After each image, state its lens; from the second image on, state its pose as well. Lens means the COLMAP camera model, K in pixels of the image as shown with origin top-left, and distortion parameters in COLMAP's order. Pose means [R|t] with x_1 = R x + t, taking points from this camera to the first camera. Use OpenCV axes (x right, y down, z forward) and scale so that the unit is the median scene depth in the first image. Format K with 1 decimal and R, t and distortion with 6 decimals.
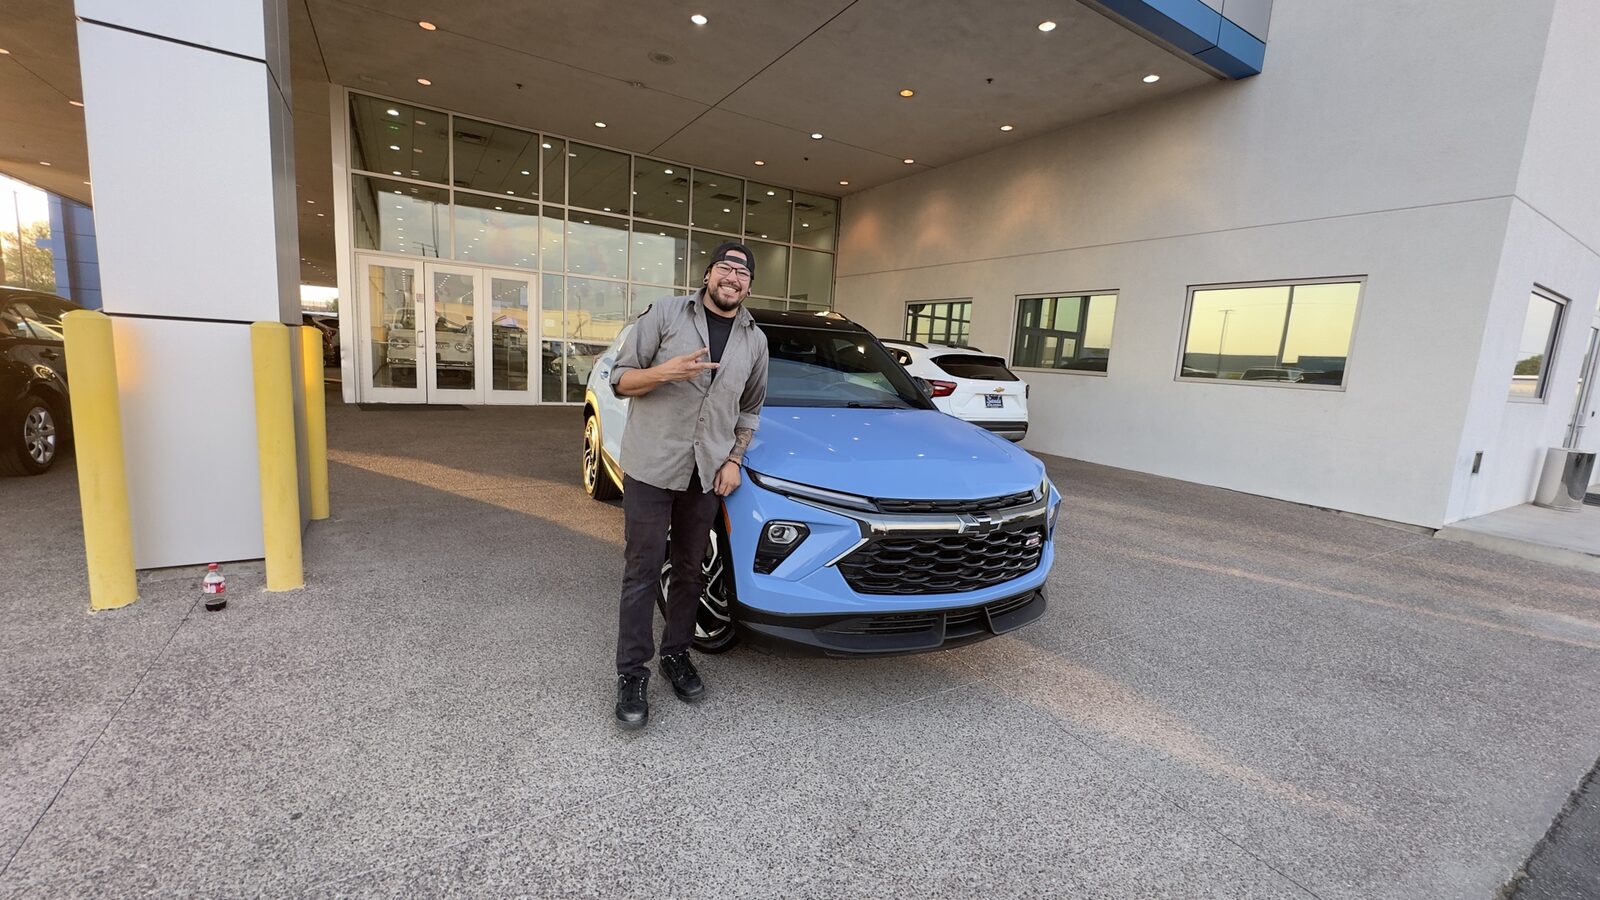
lens RADIAL K [[645.7, 0, 803.1], [0, 645.7, 450.7], [0, 0, 1]] dist [-0.005801, 0.002331]
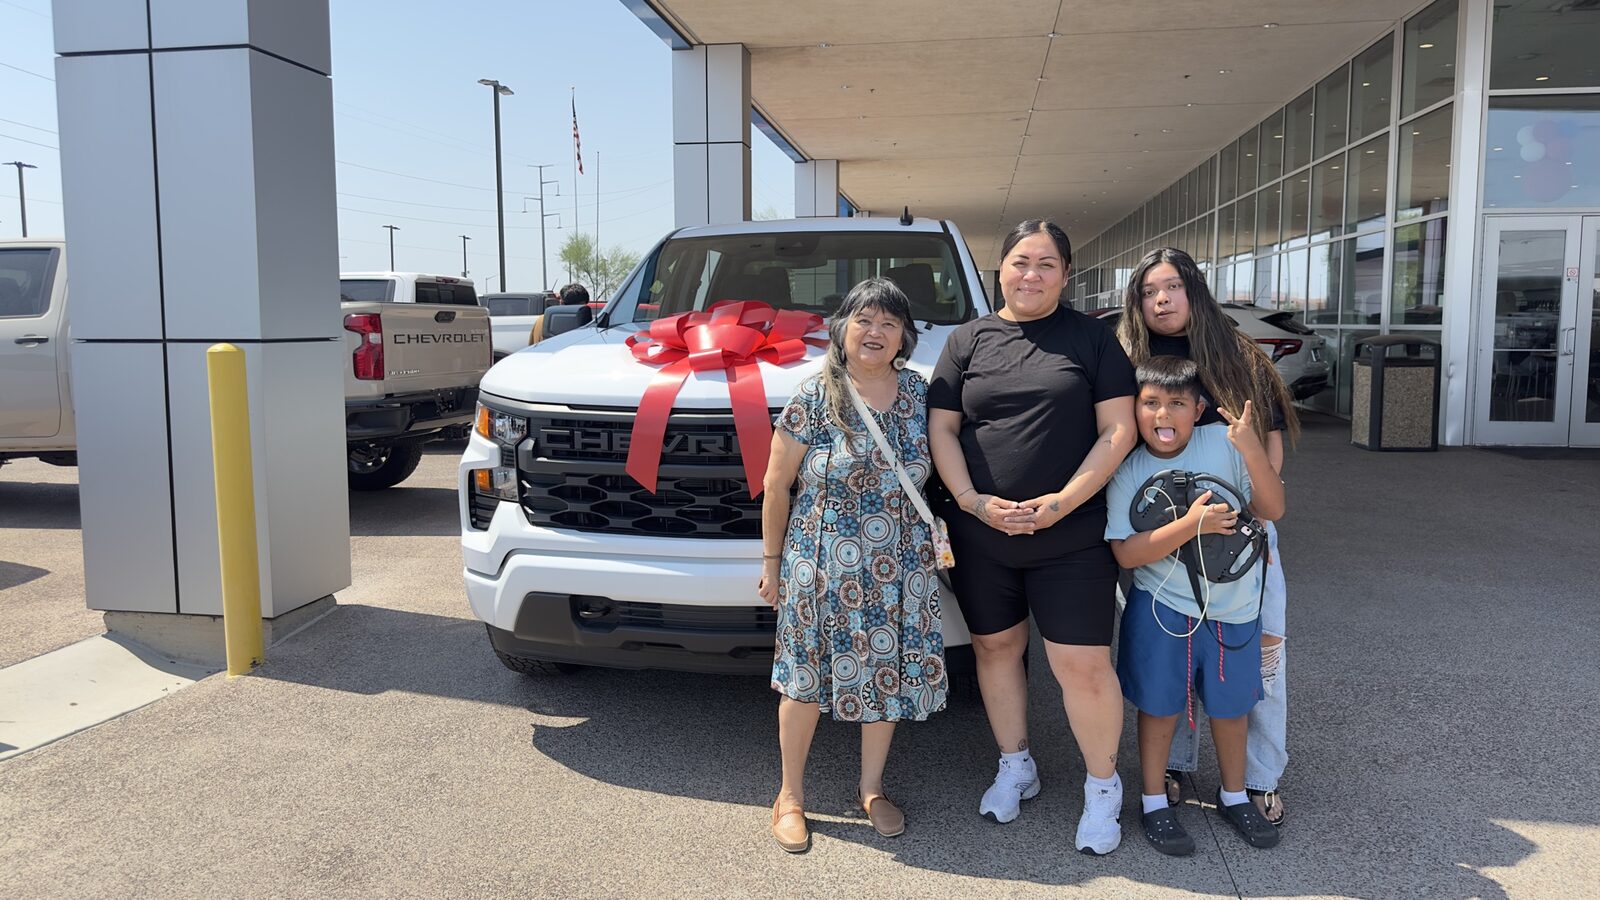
lens RADIAL K [[1132.9, 0, 773.8], [0, 1132.9, 438.2], [0, 0, 1]] dist [0.059637, -0.076068]
pose [[0.747692, 0.005452, -0.664024, -0.300732], [-0.050713, 0.997515, -0.048913, 0.006581], [0.662107, 0.070247, 0.746110, -0.212689]]
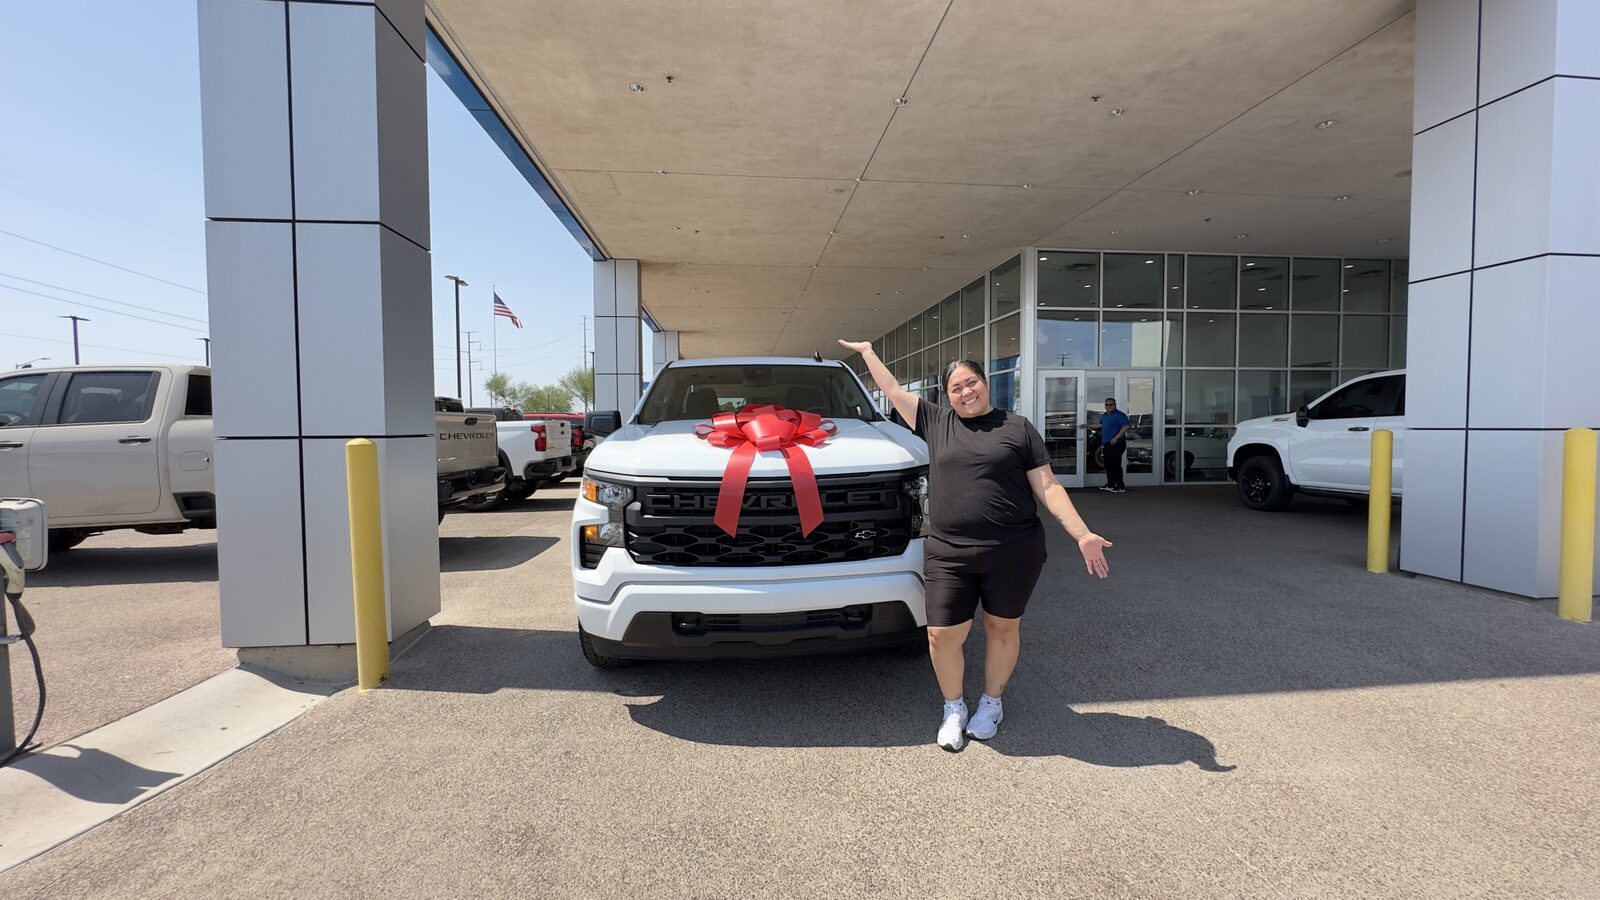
lens RADIAL K [[645.7, 0, 800.5], [0, 645.7, 456.4], [0, 0, 1]] dist [-0.005801, 0.002331]
pose [[0.898329, -0.046064, -0.436901, -0.383112], [-0.003490, 0.993708, -0.111945, 0.005220], [0.439309, 0.102088, 0.892516, -0.220120]]
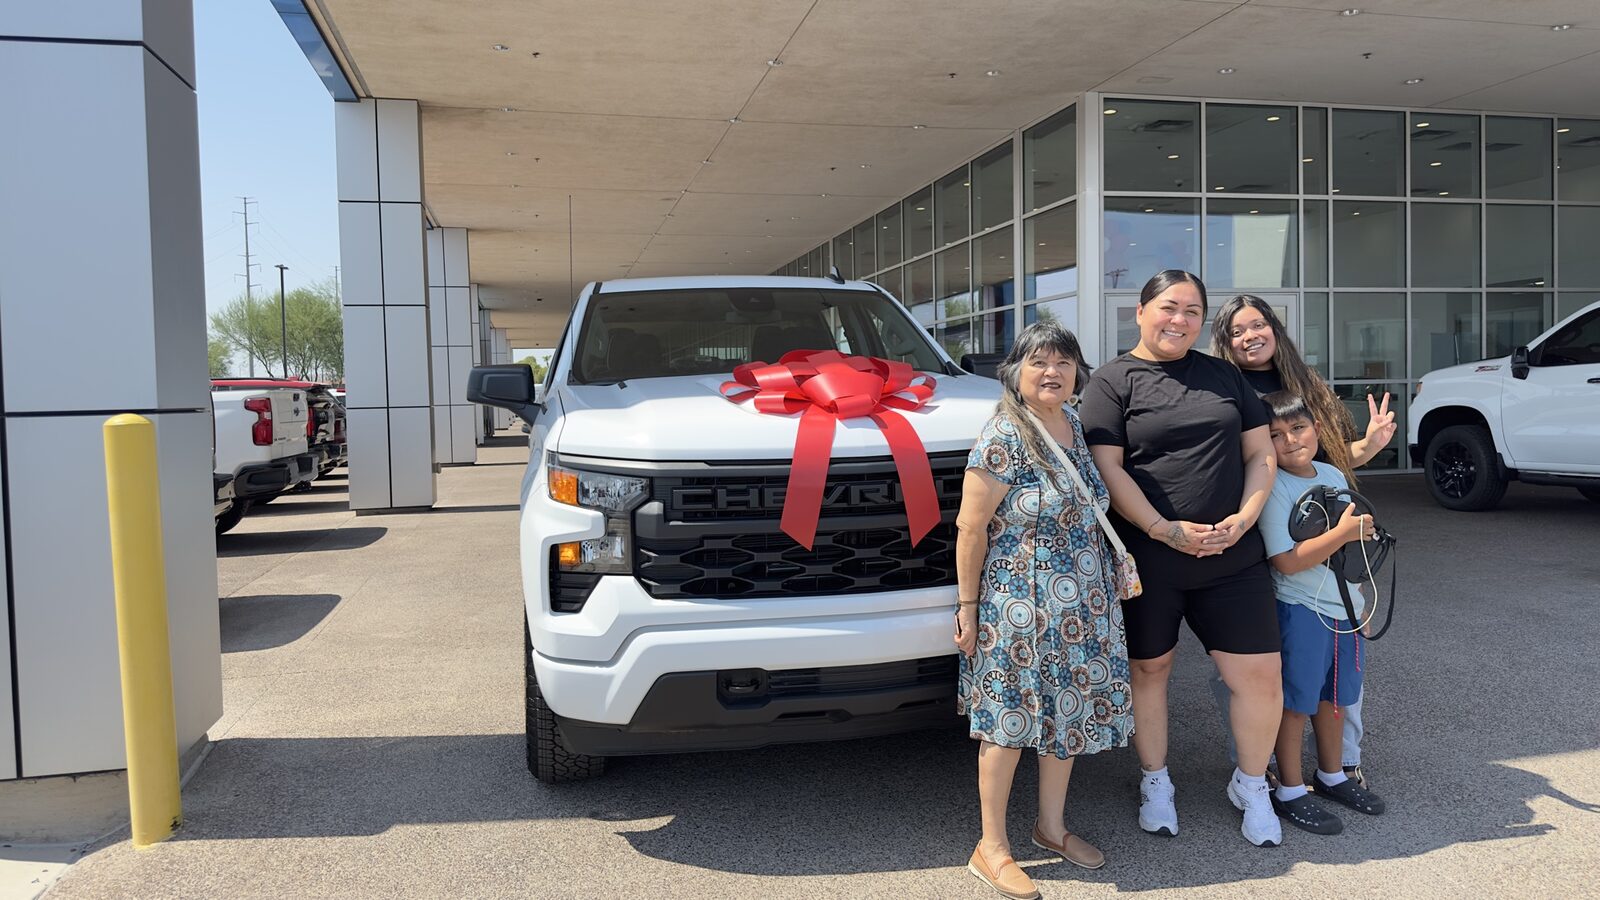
lens RADIAL K [[1132.9, 0, 823.5], [0, 1132.9, 441.5], [0, 0, 1]] dist [0.059637, -0.076068]
pose [[0.949686, -0.070644, -0.305132, -0.420082], [0.036310, 0.992495, -0.116769, 0.013551], [0.311091, 0.099814, 0.945124, -0.270778]]
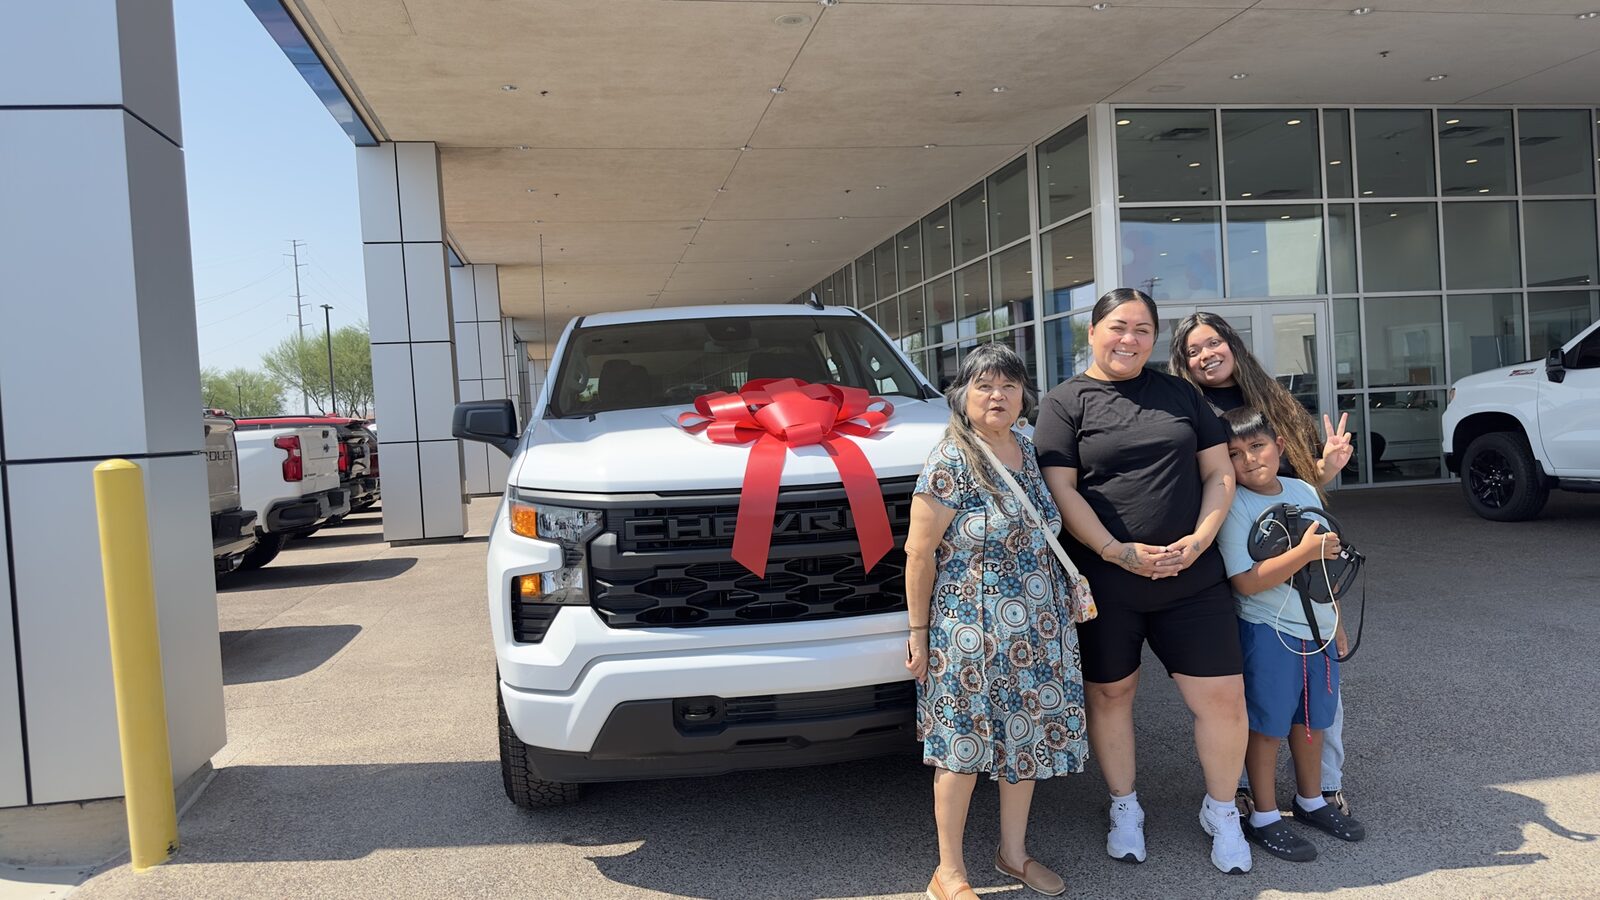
lens RADIAL K [[1132.9, 0, 774.9], [0, 1132.9, 455.9], [0, 0, 1]] dist [0.059637, -0.076068]
pose [[0.922765, -0.095211, -0.373417, -0.400930], [0.050919, 0.990627, -0.126753, 0.013252], [0.381985, 0.097949, 0.918963, -0.266688]]
